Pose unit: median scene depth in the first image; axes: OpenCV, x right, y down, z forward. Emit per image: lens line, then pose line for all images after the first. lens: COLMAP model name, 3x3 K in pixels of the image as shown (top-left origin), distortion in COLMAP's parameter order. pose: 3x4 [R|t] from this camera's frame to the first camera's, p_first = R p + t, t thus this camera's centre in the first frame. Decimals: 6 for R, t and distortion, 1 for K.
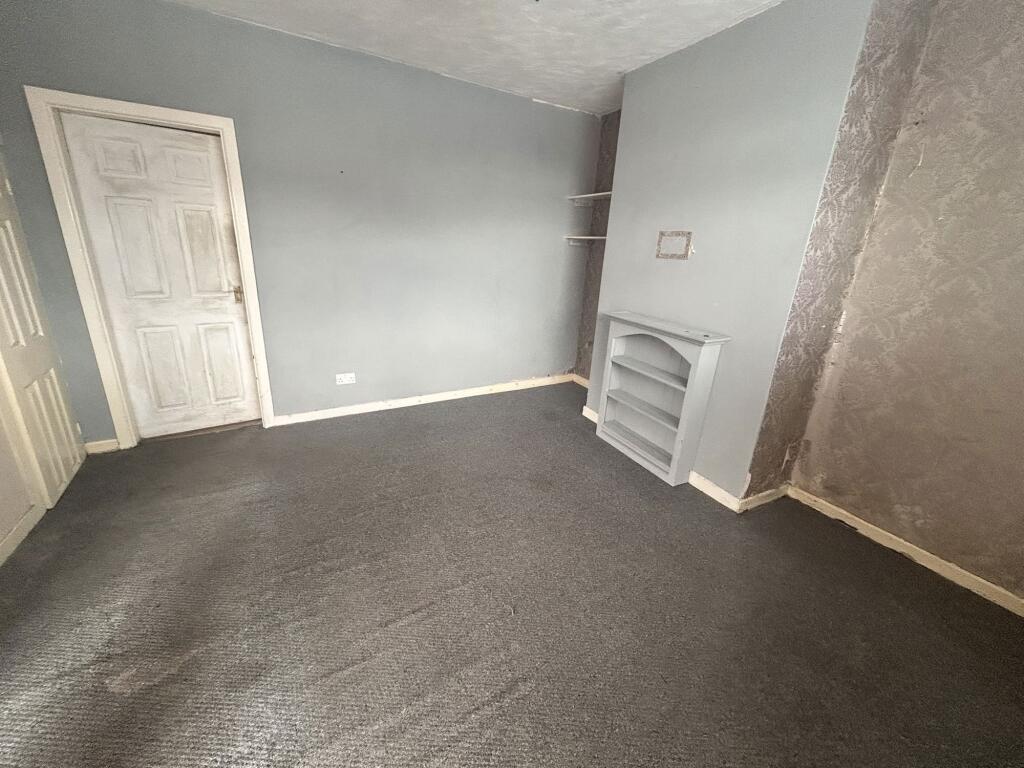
lens RADIAL K [[418.6, 0, 510.5], [0, 418.6, 380.9], [0, 0, 1]] dist [0.001123, 0.000853]
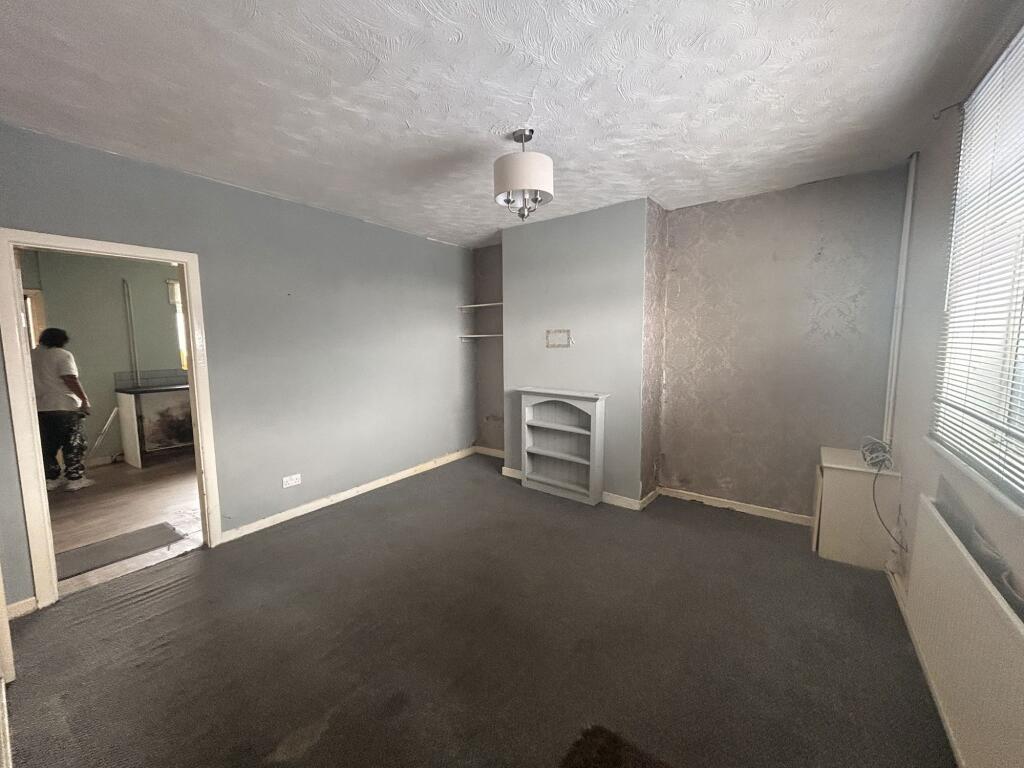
lens RADIAL K [[418.6, 0, 510.5], [0, 418.6, 380.9], [0, 0, 1]] dist [0.001123, 0.000853]
pose [[0.907676, -0.100421, 0.407480, -0.369633], [0.183264, 0.968325, -0.169590, 0.037091], [-0.377543, 0.228609, 0.897329, -0.216581]]
